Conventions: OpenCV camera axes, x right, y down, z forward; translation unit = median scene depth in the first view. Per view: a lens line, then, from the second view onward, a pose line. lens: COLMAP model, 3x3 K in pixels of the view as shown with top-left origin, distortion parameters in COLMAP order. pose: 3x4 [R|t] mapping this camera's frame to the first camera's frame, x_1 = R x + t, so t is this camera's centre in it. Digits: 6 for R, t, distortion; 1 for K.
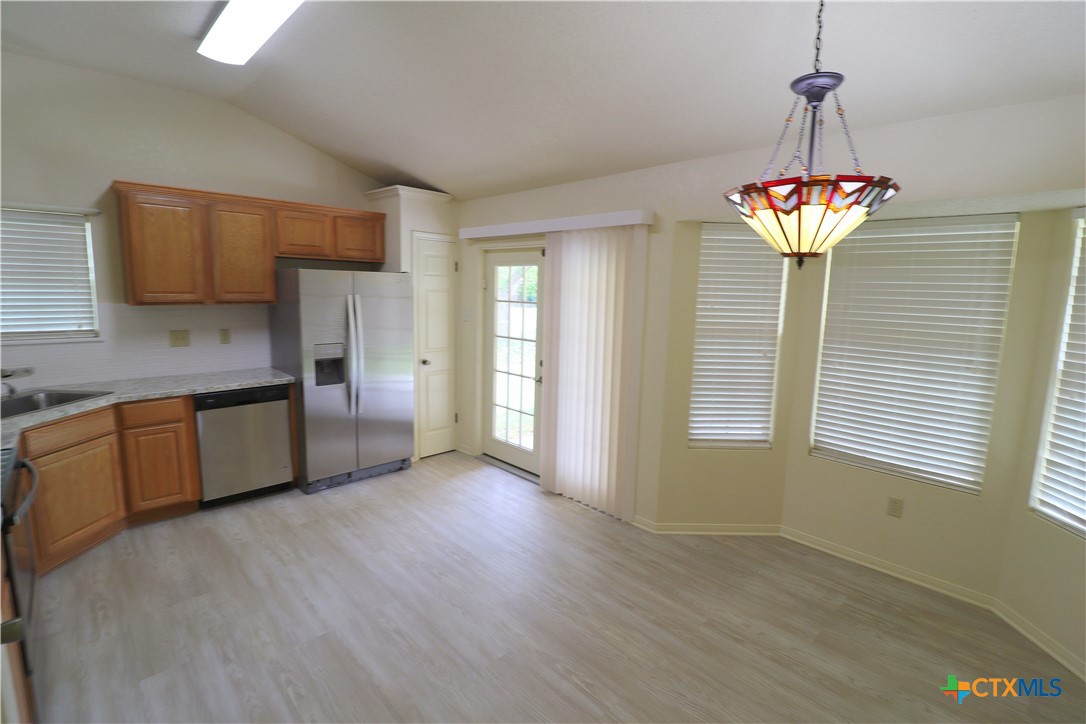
lens RADIAL K [[509.6, 0, 549.9], [0, 509.6, 356.2], [0, 0, 1]] dist [0.000882, -0.012756]
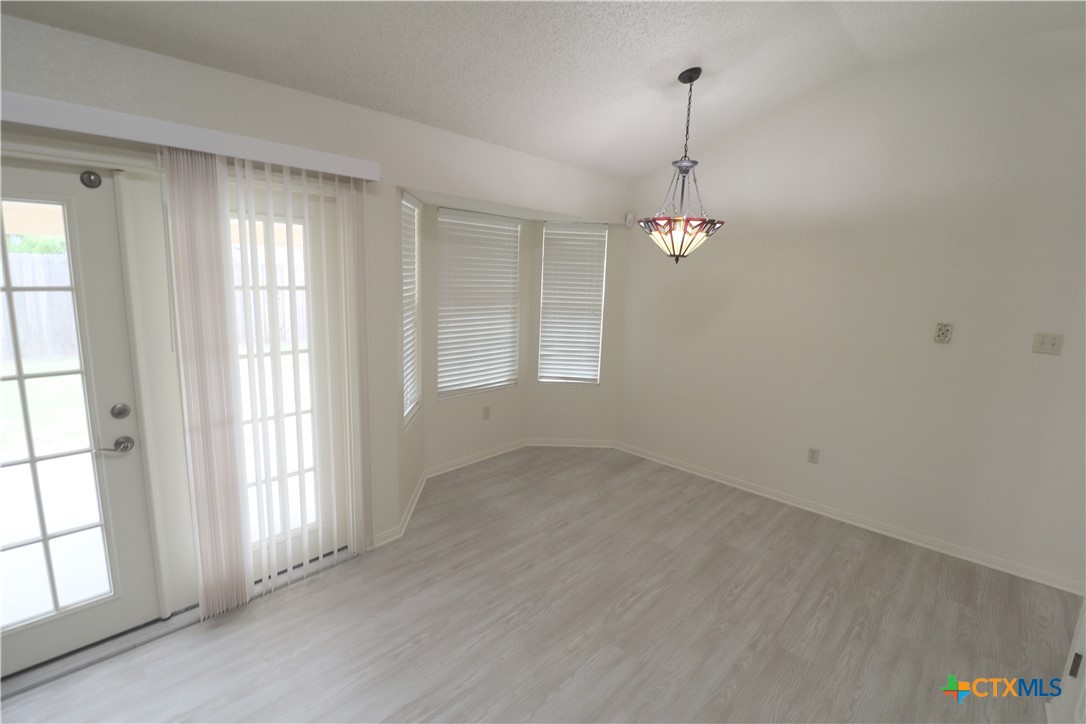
lens RADIAL K [[509.6, 0, 549.9], [0, 509.6, 356.2], [0, 0, 1]] dist [0.000882, -0.012756]
pose [[-0.075760, -0.193736, 0.978124, -0.815002], [0.092066, 0.975394, 0.200326, -0.154599], [-0.992867, 0.105228, -0.056060, 0.970316]]
